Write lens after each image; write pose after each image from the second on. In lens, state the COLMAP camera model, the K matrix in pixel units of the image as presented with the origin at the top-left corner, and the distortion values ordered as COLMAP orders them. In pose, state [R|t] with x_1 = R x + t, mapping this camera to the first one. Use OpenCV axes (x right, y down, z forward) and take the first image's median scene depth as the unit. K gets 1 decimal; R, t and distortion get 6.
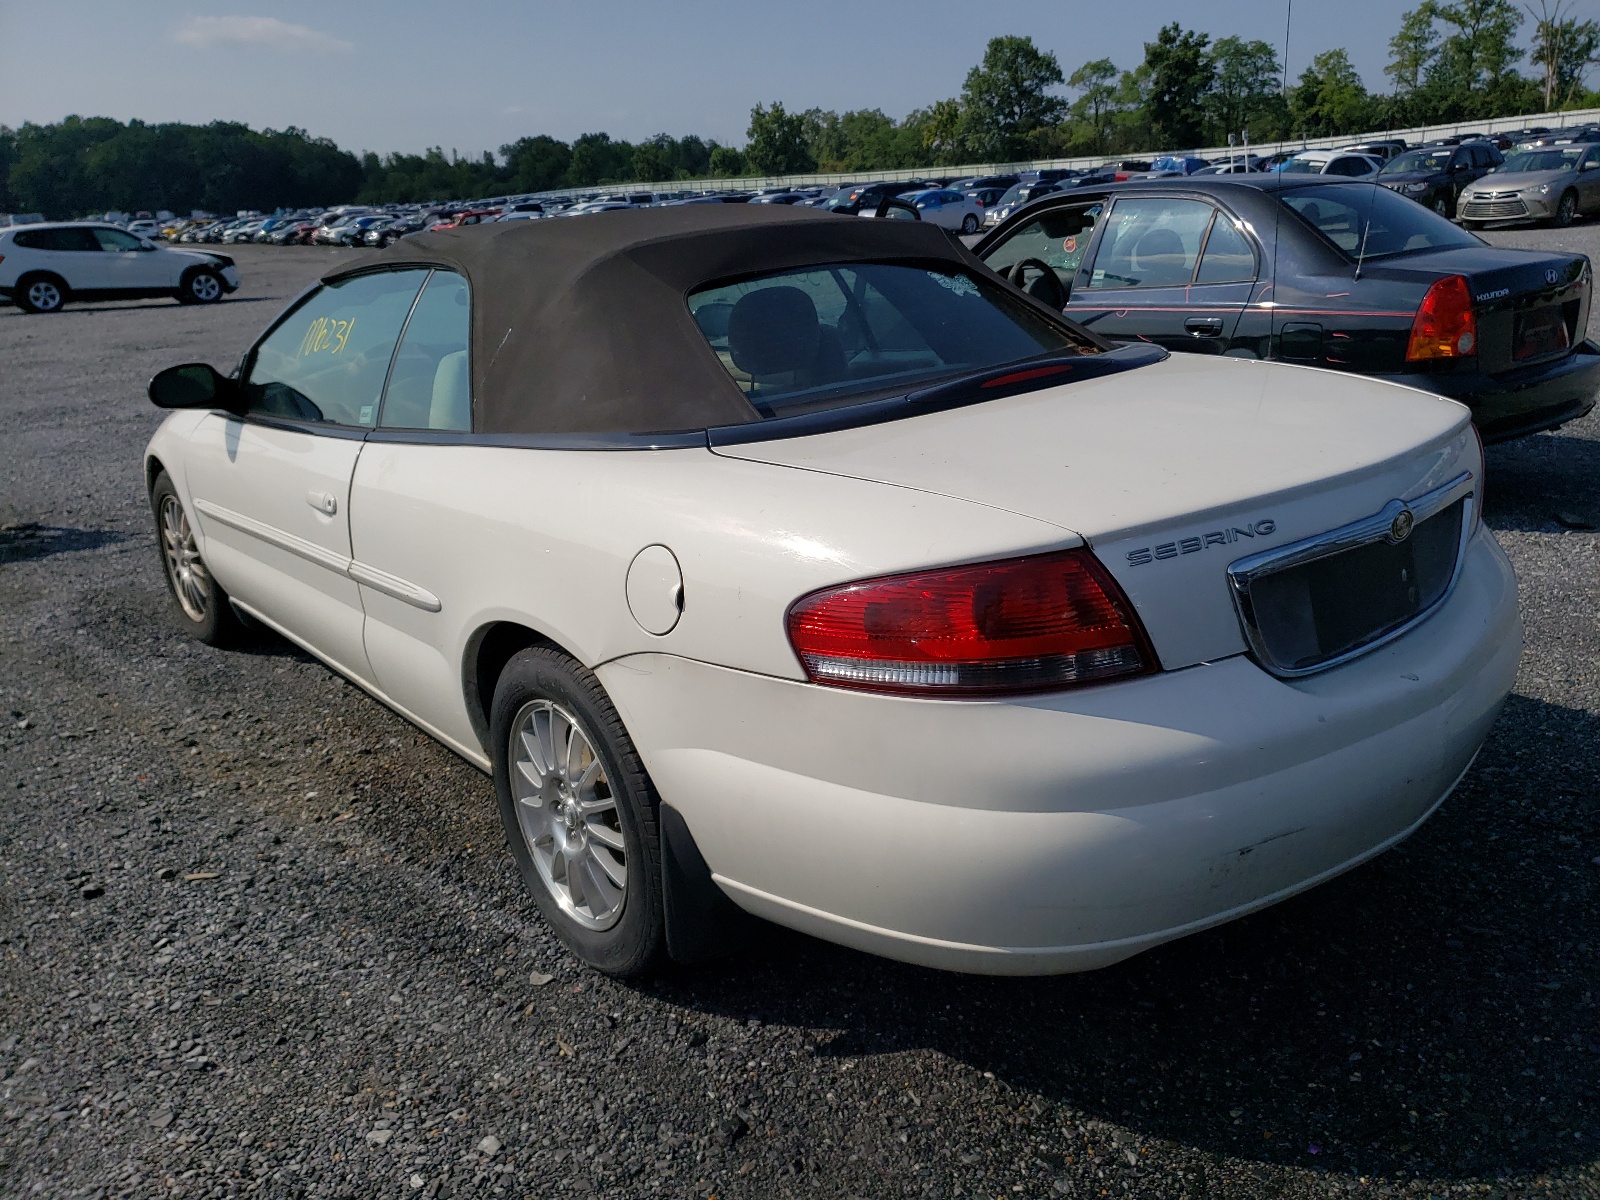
lens RADIAL K [[1222.2, 0, 798.2], [0, 1222.2, 655.7], [0, 0, 1]] dist [-0.035550, 0.066883]
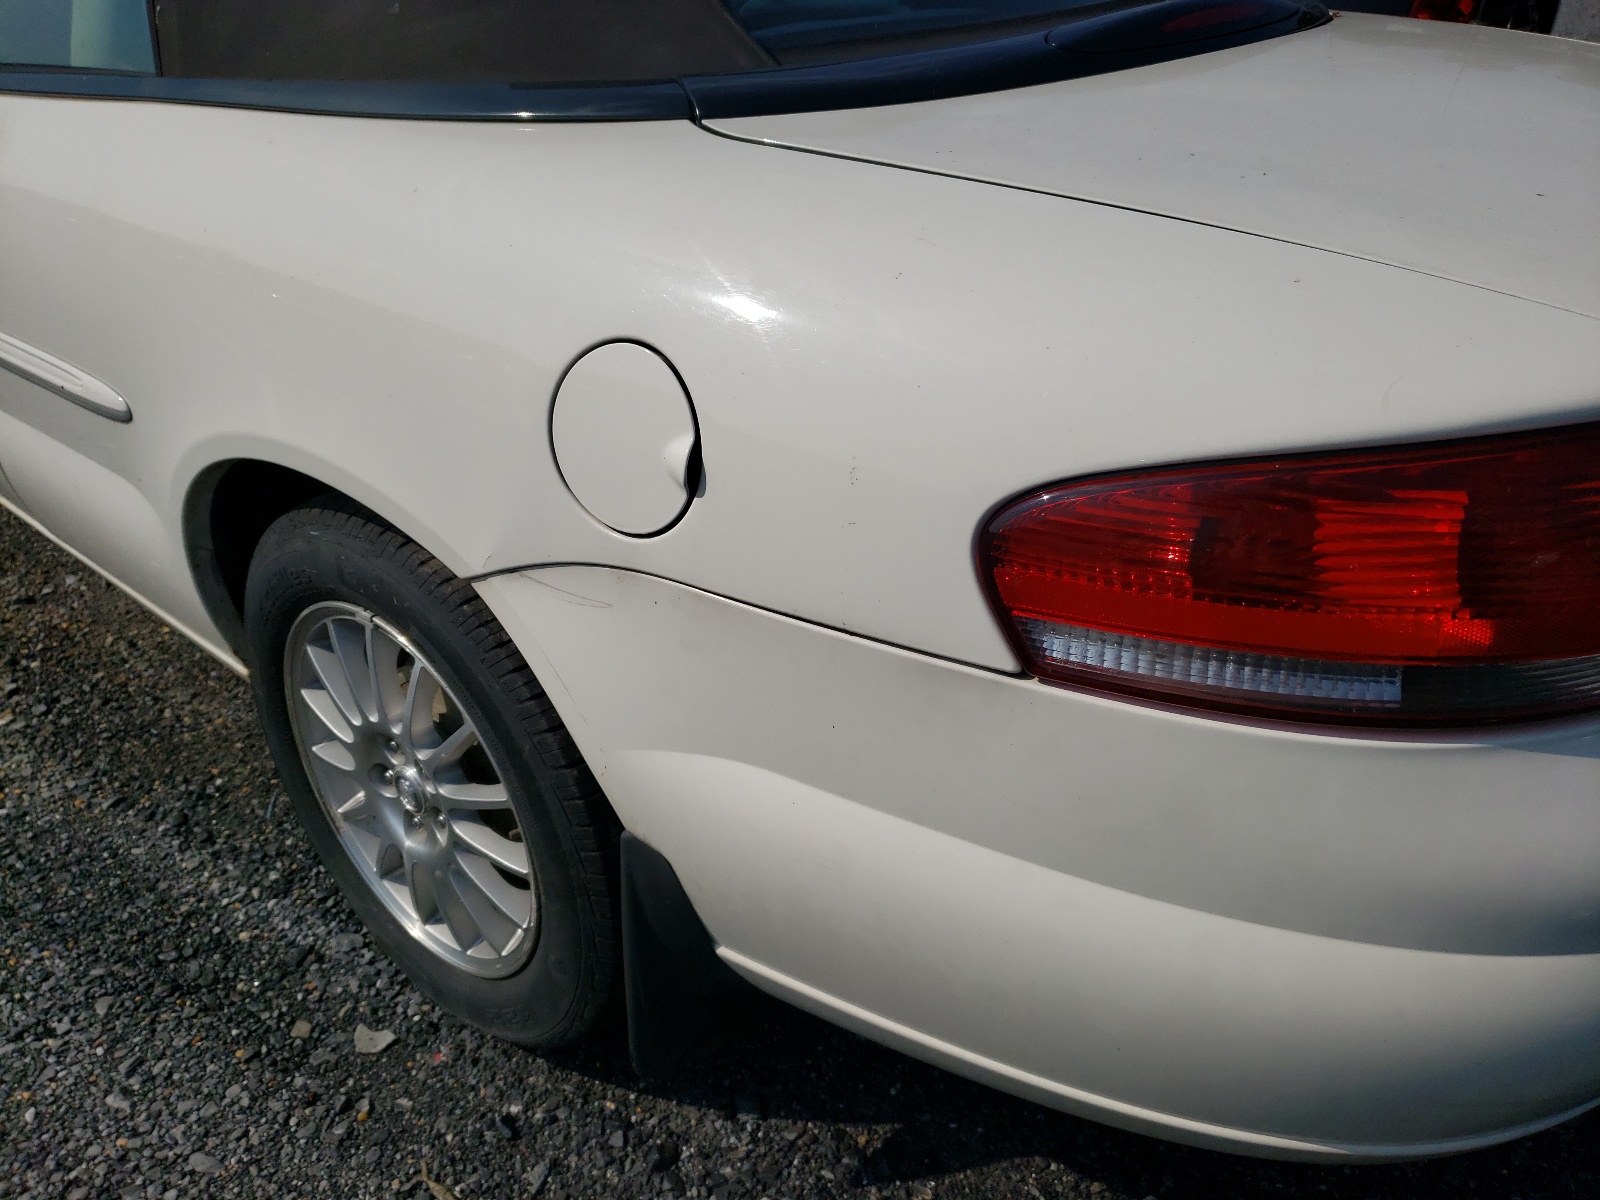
lens RADIAL K [[1222.2, 0, 798.2], [0, 1222.2, 655.7], [0, 0, 1]] dist [-0.035550, 0.066883]
pose [[0.979044, -0.036346, 0.200379, -0.118328], [-0.009000, 0.975261, 0.220875, -0.061445], [-0.203450, -0.218049, 0.954496, 0.416046]]
